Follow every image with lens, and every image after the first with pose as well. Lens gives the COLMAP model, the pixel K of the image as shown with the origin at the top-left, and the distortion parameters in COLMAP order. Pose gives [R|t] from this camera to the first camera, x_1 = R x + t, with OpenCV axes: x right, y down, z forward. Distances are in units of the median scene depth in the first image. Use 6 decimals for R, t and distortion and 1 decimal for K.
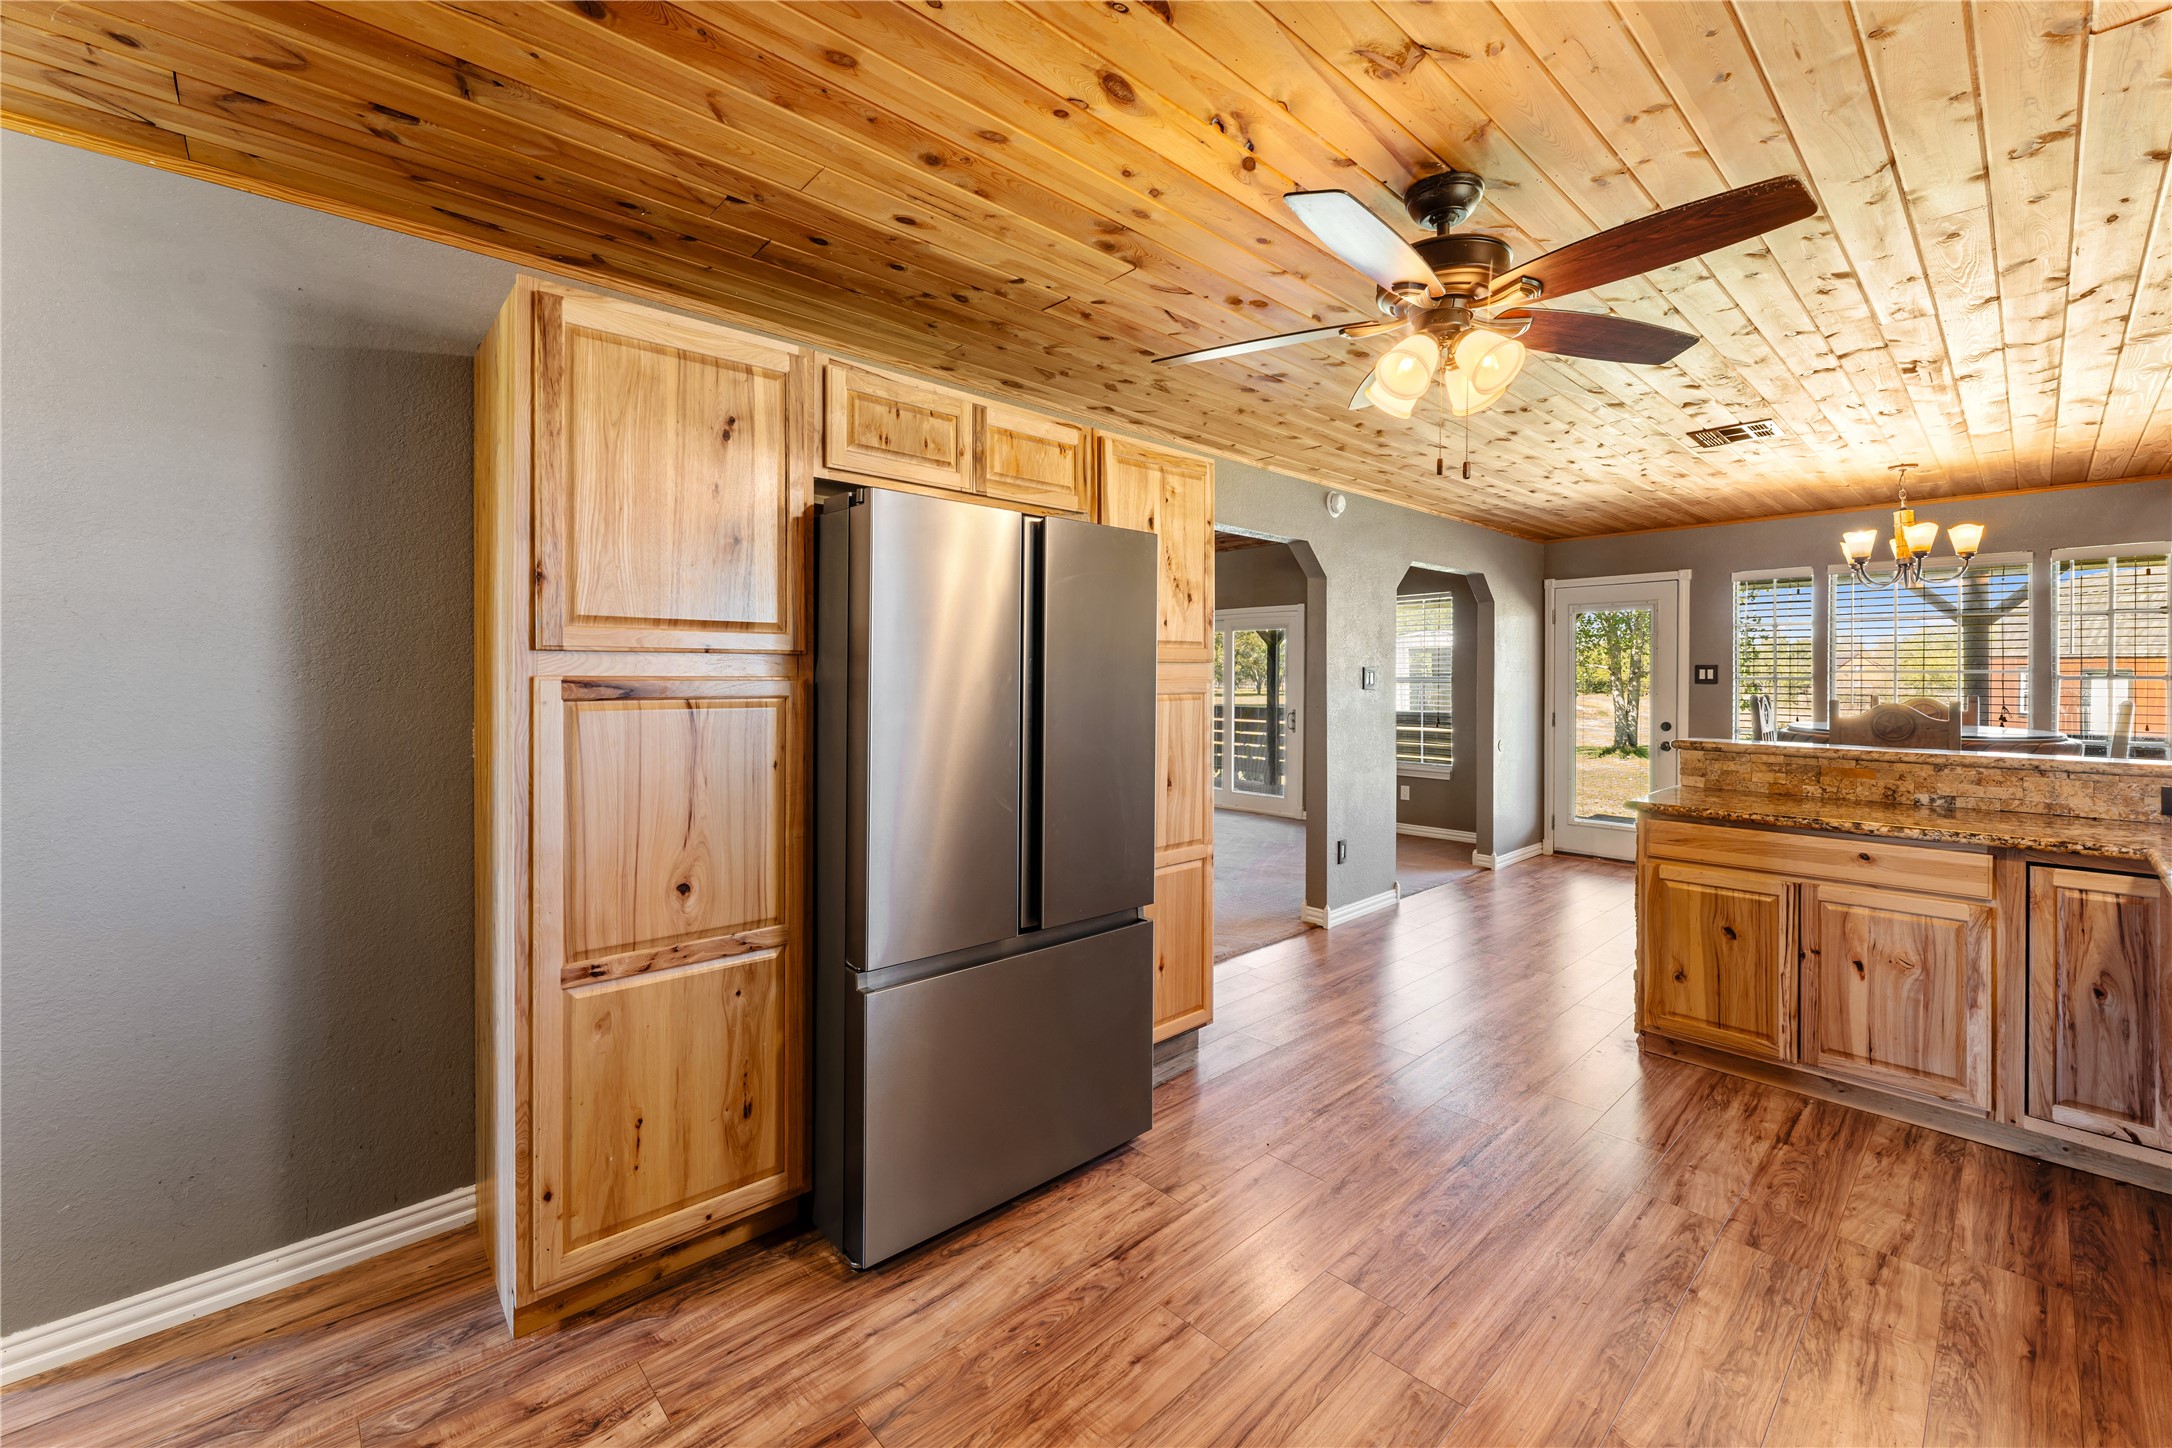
lens RADIAL K [[883.5, 0, 1099.6], [0, 883.5, 679.8], [0, 0, 1]] dist [-0.003738, 0.000430]
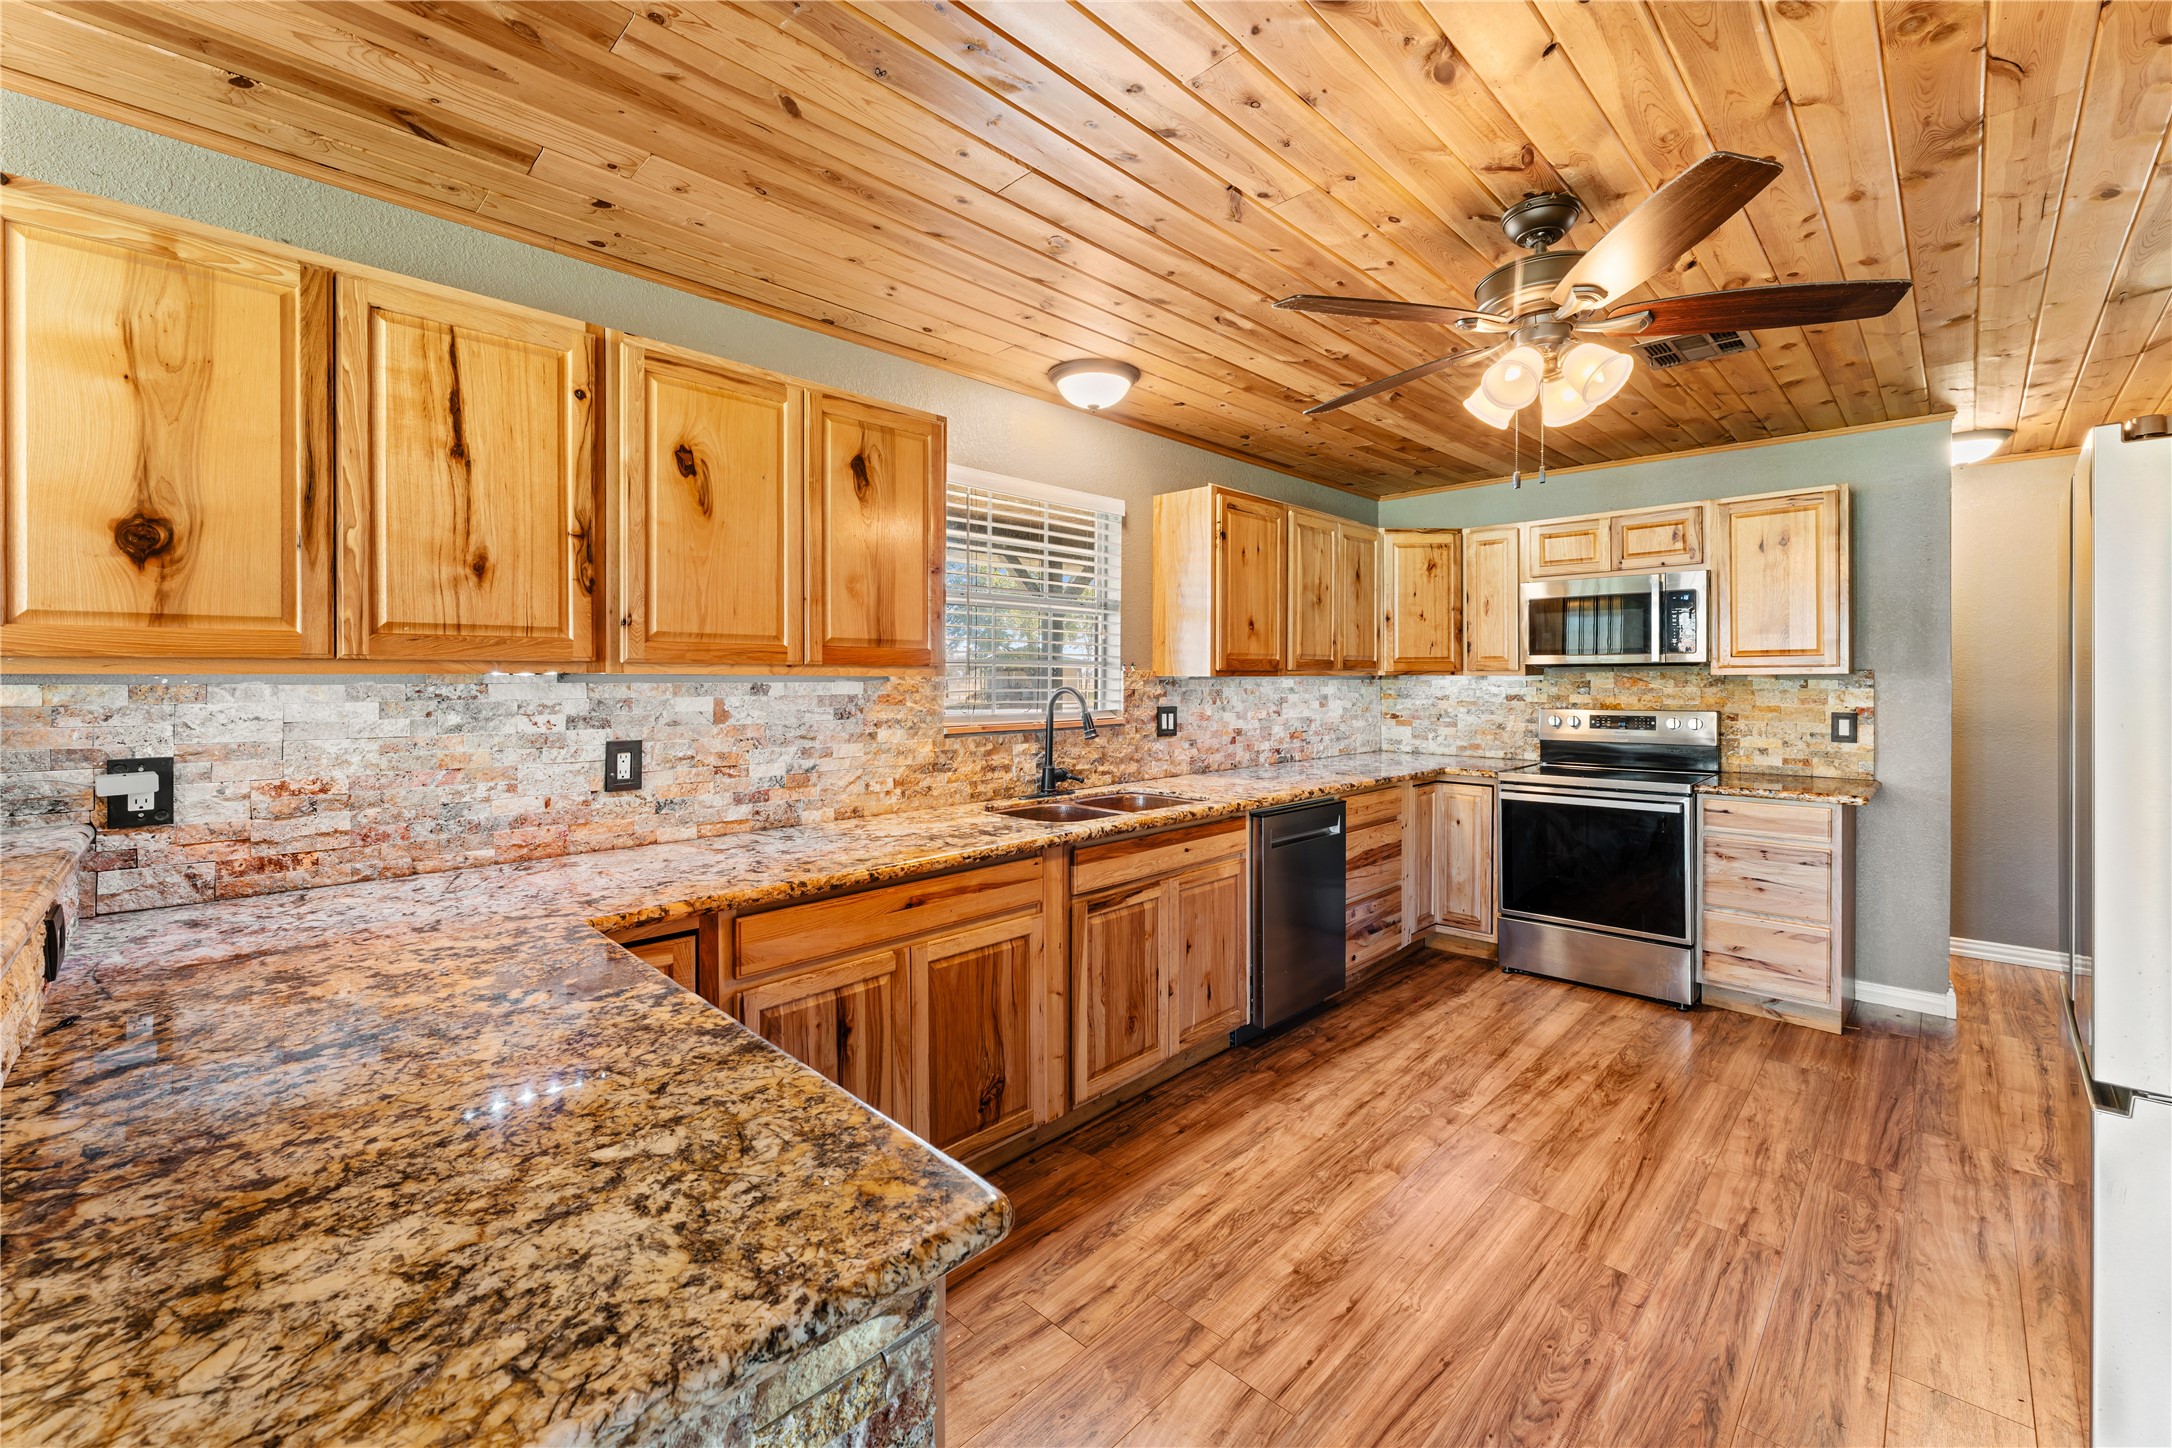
lens RADIAL K [[883.5, 0, 1096.1], [0, 883.5, 680.8], [0, 0, 1]] dist [-0.003738, 0.000430]
pose [[-0.999271, 0.000369, -0.038174, 0.891398], [0.000013, 0.999956, 0.009347, -0.010701], [0.038176, 0.009339, -0.999227, 1.900431]]
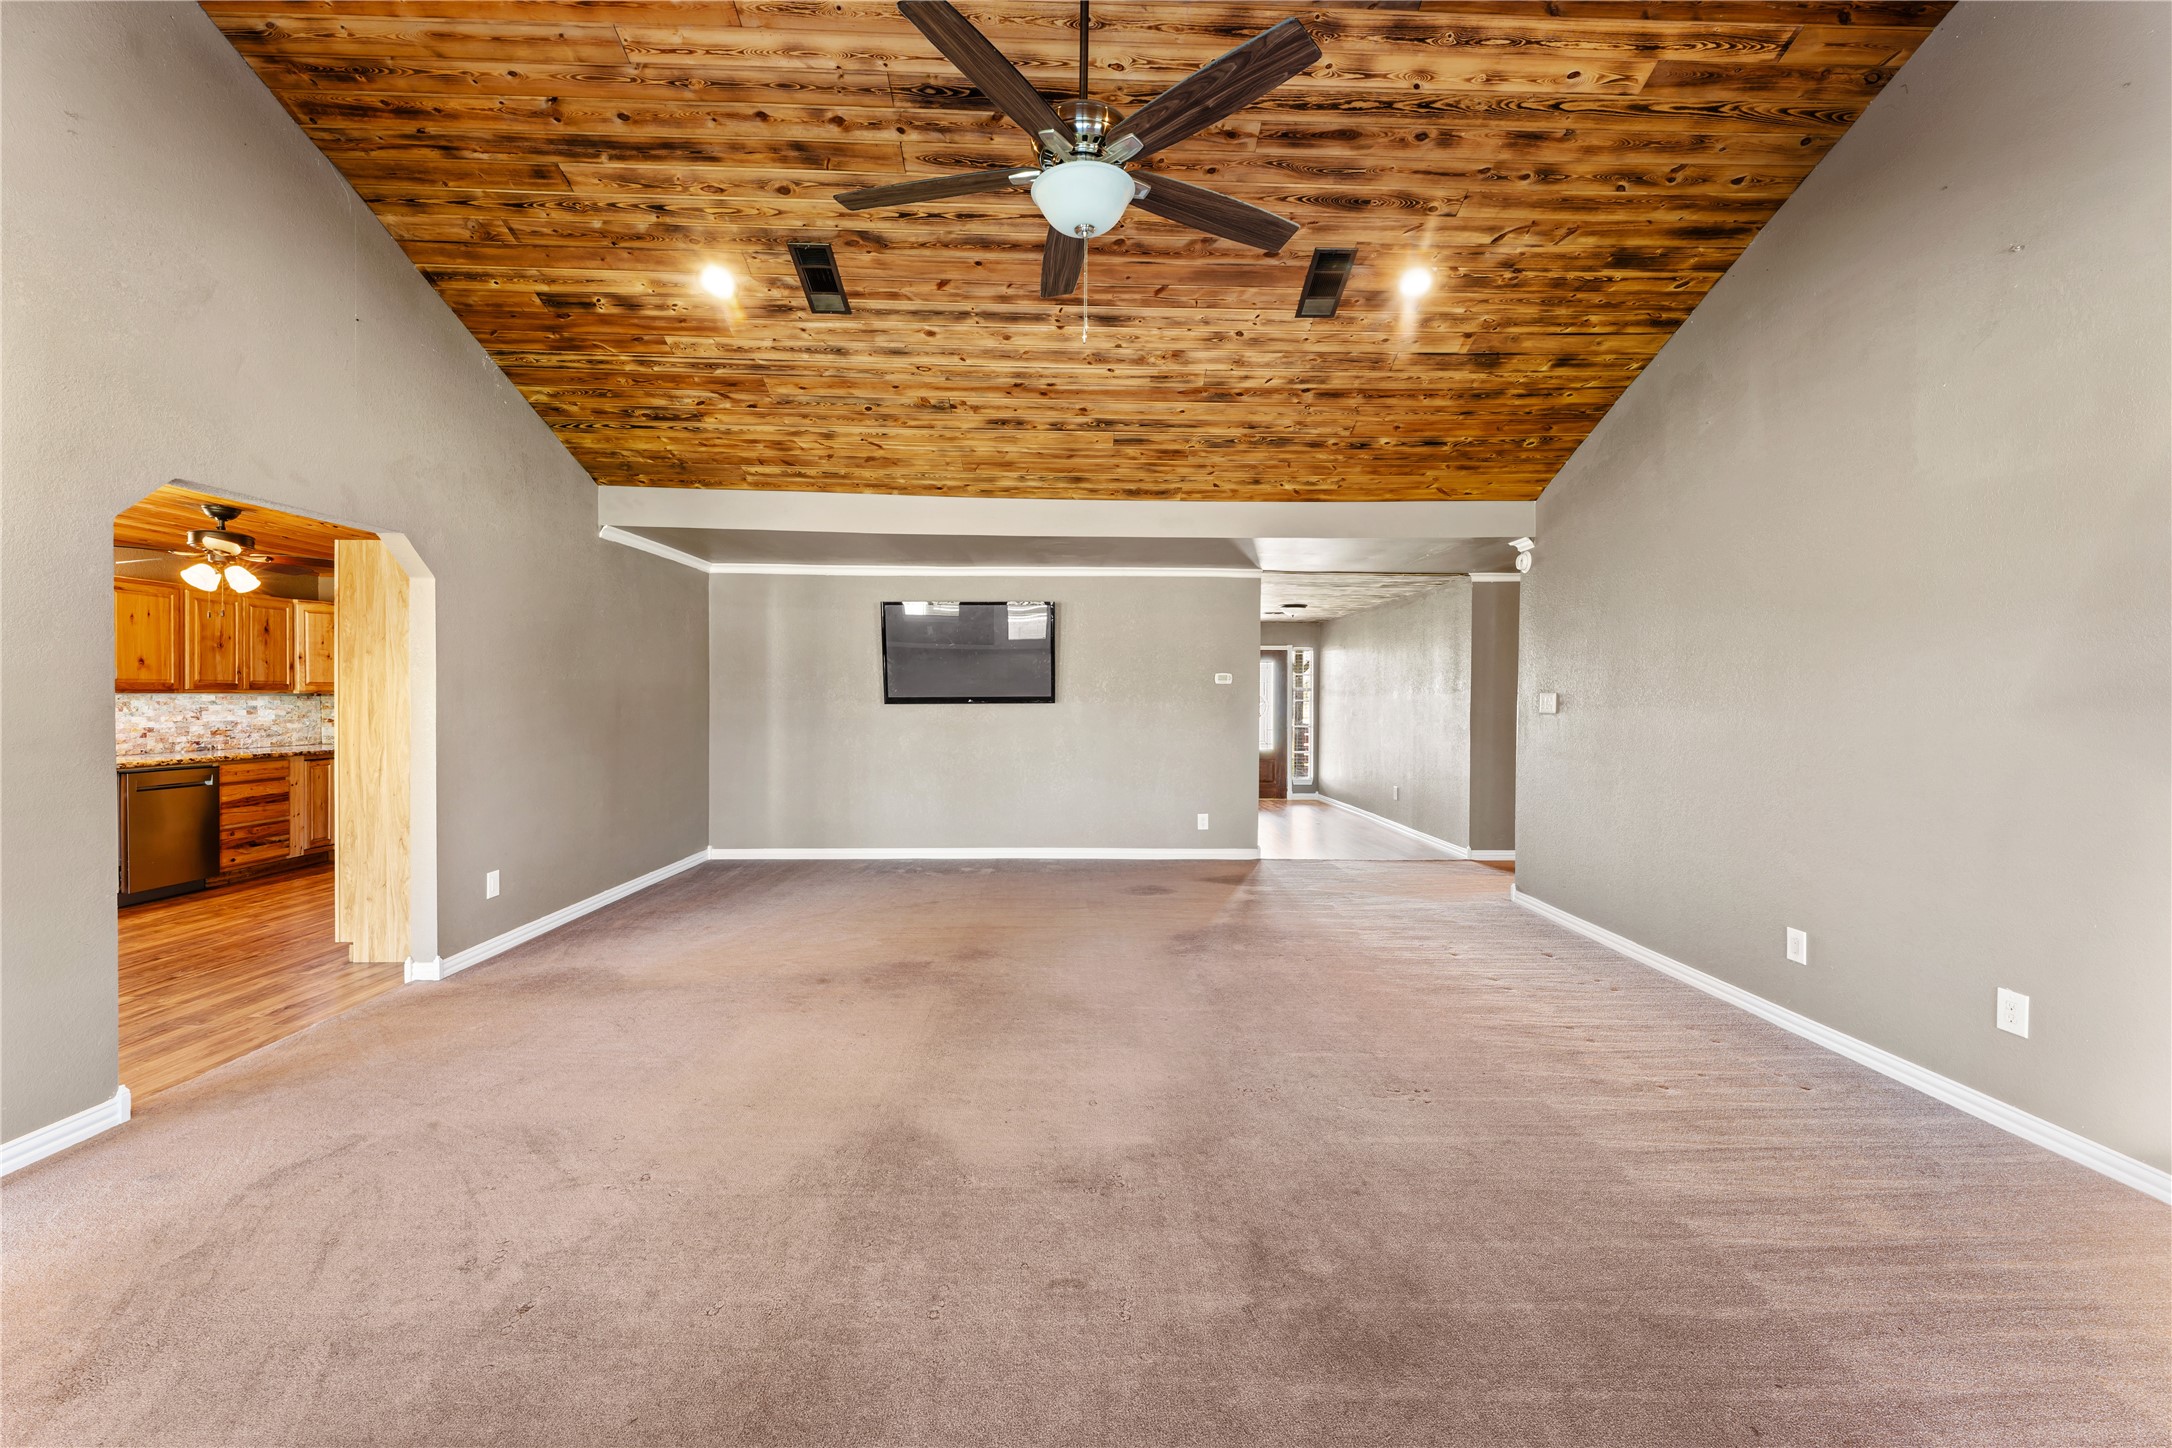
lens RADIAL K [[883.5, 0, 1096.3], [0, 883.5, 711.4], [0, 0, 1]] dist [-0.003738, 0.000430]
pose [[-0.665168, 0.004554, -0.746679, 0.583681], [-0.010127, 0.999834, 0.015119, -0.017437], [0.746625, 0.017619, -0.665012, 4.354897]]
